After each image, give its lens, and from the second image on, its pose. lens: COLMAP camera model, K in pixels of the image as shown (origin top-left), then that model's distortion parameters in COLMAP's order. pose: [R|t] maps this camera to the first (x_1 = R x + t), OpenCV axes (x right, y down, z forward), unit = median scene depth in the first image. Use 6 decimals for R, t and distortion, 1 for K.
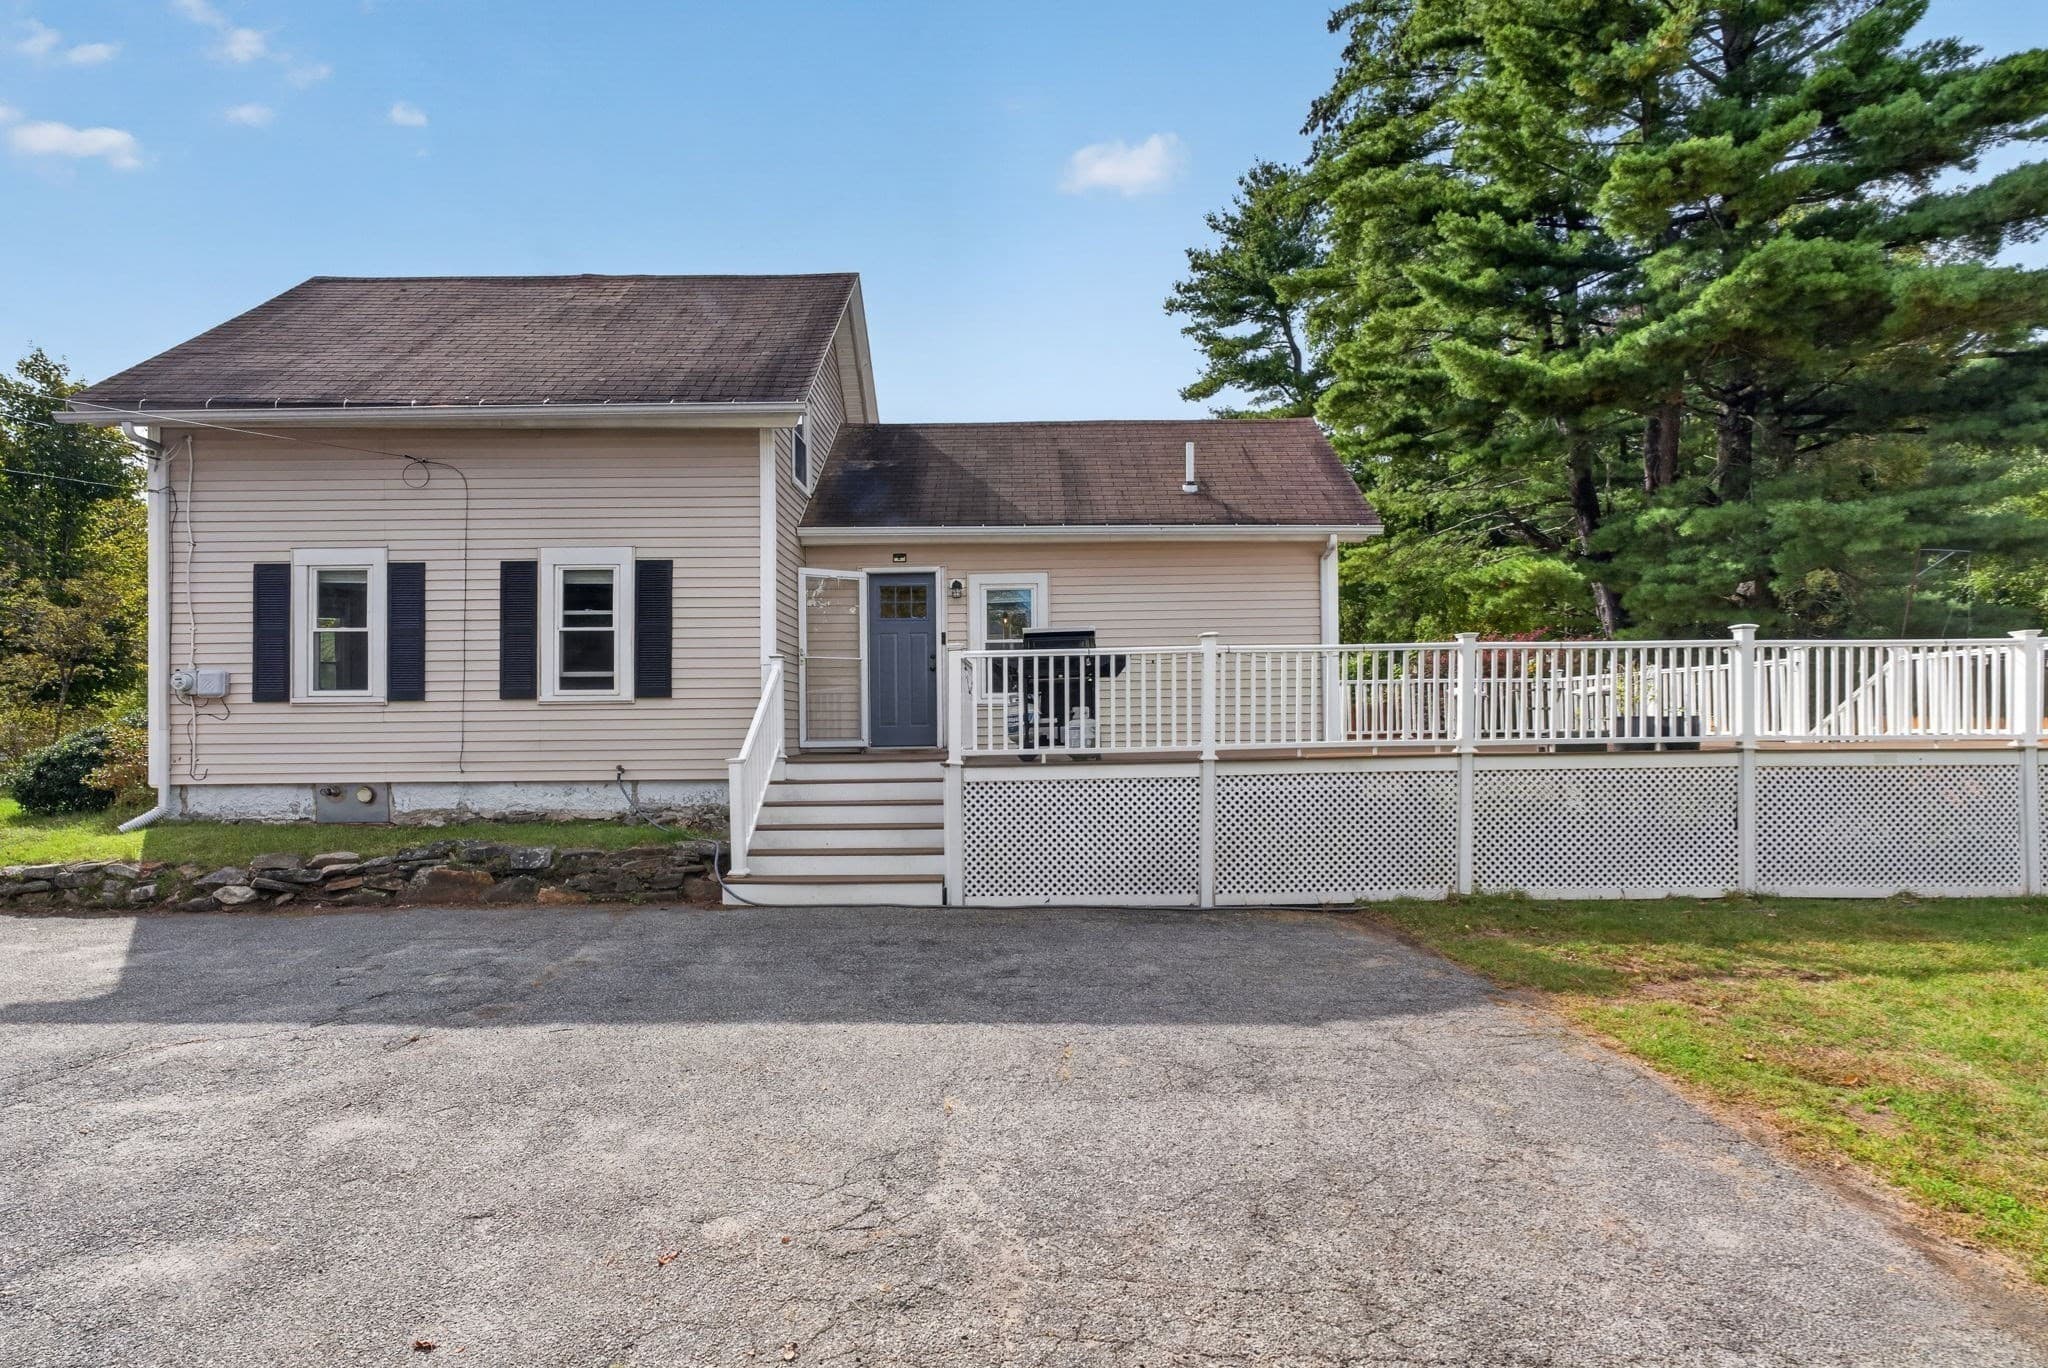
lens RADIAL K [[948.3, 0, 1023.0], [0, 948.3, 722.5], [0, 0, 1]] dist [-0.005885, -0.000261]
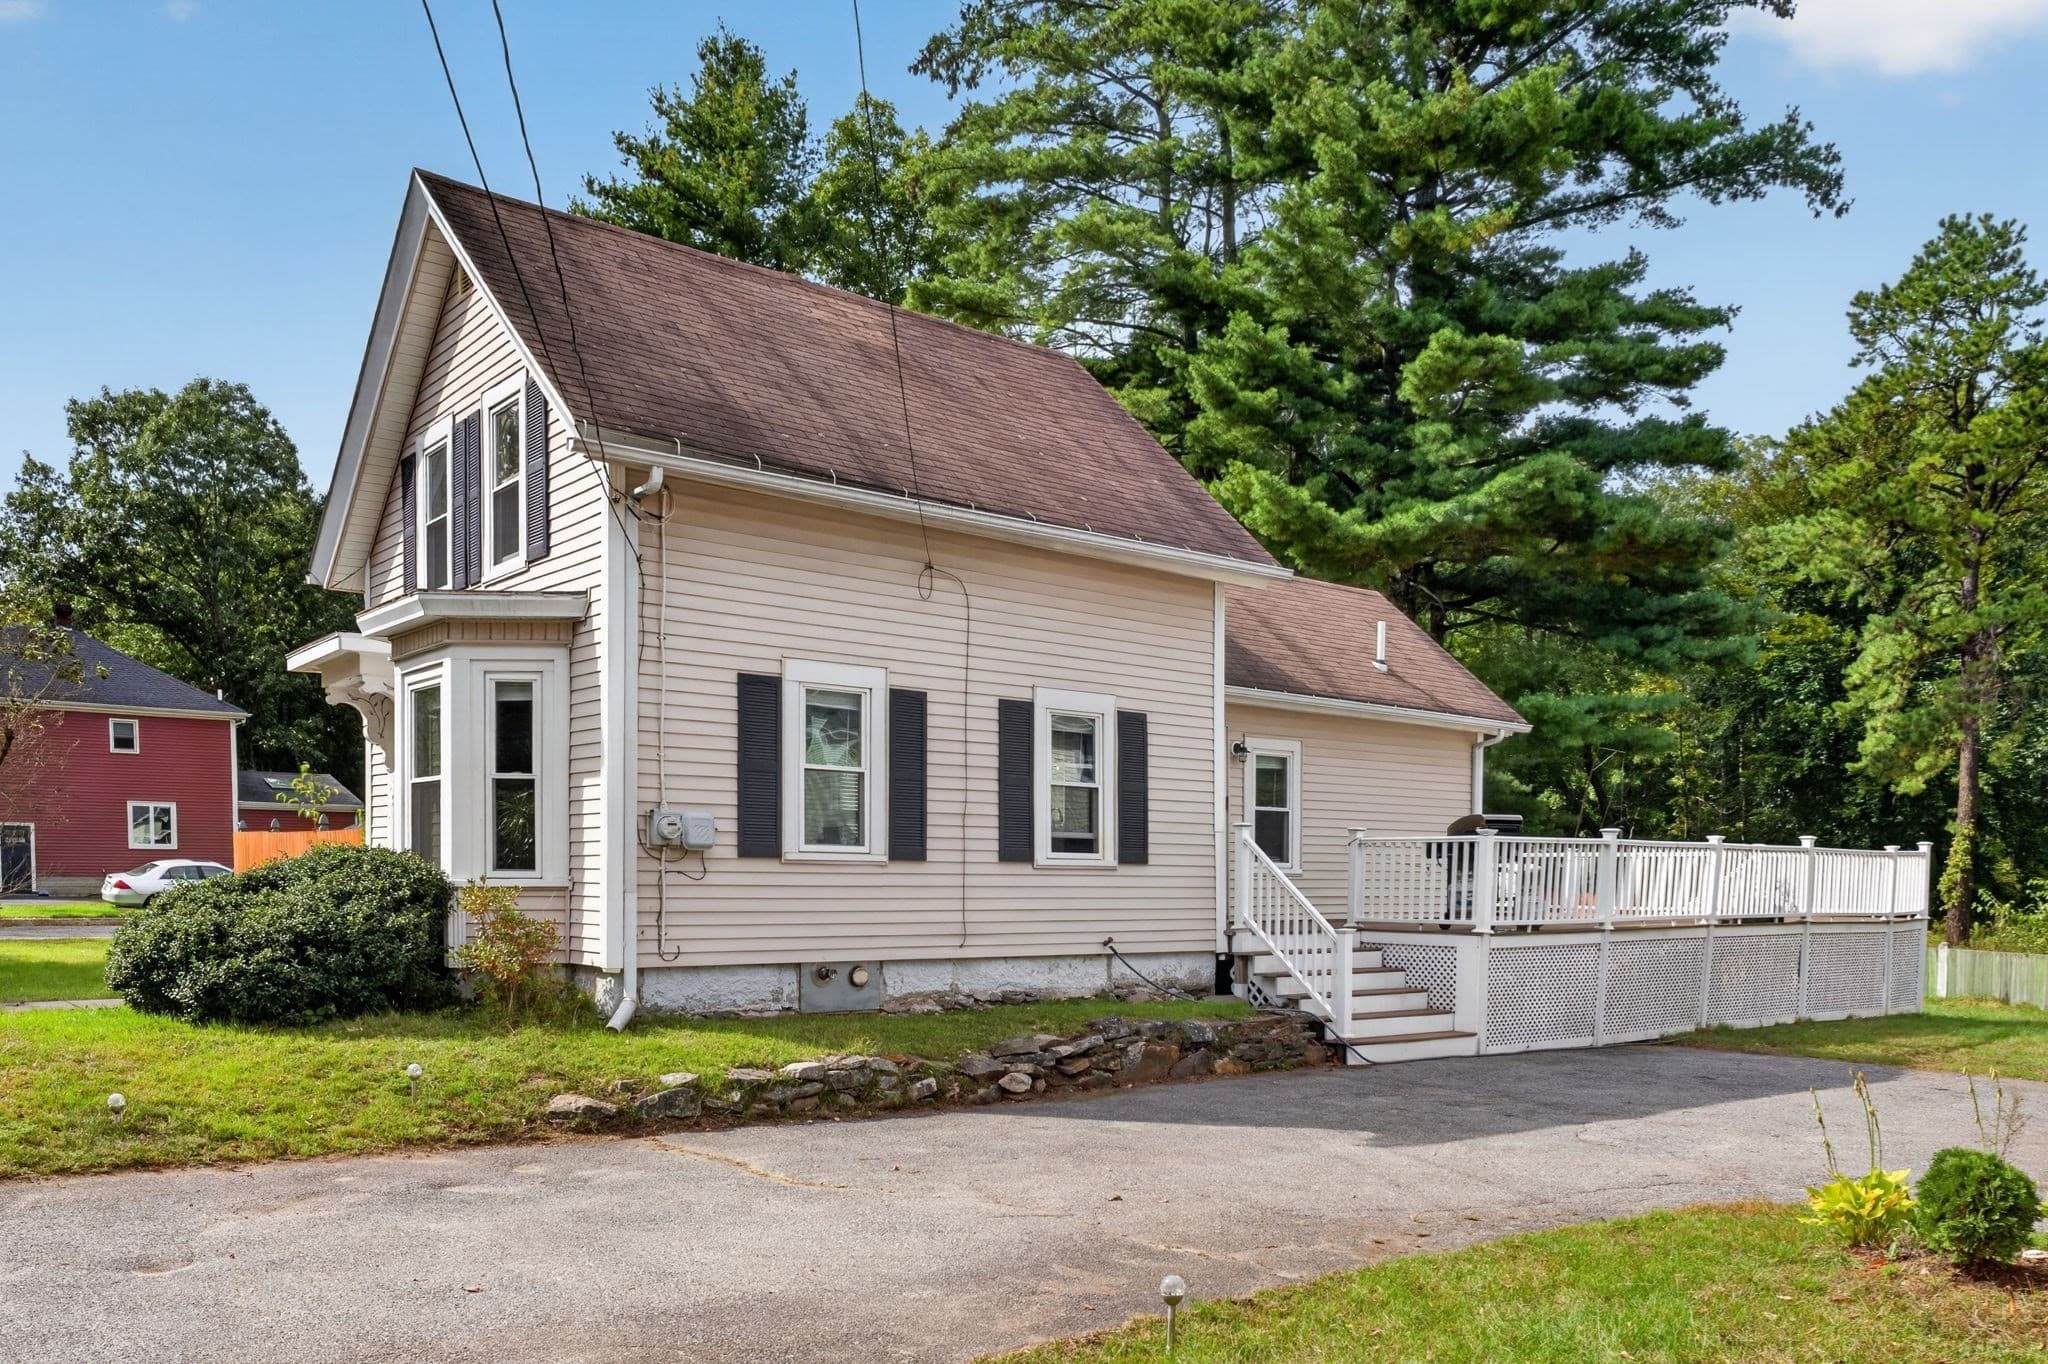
lens RADIAL K [[1615.1, 0, 988.8], [0, 1615.1, 975.0], [0, 0, 1]] dist [-0.003758, -0.000032]
pose [[0.783321, -0.019242, 0.621319, -1.461580], [-0.019175, 0.998297, 0.055091, -0.002264], [-0.621321, -0.055067, 0.781618, -0.140742]]
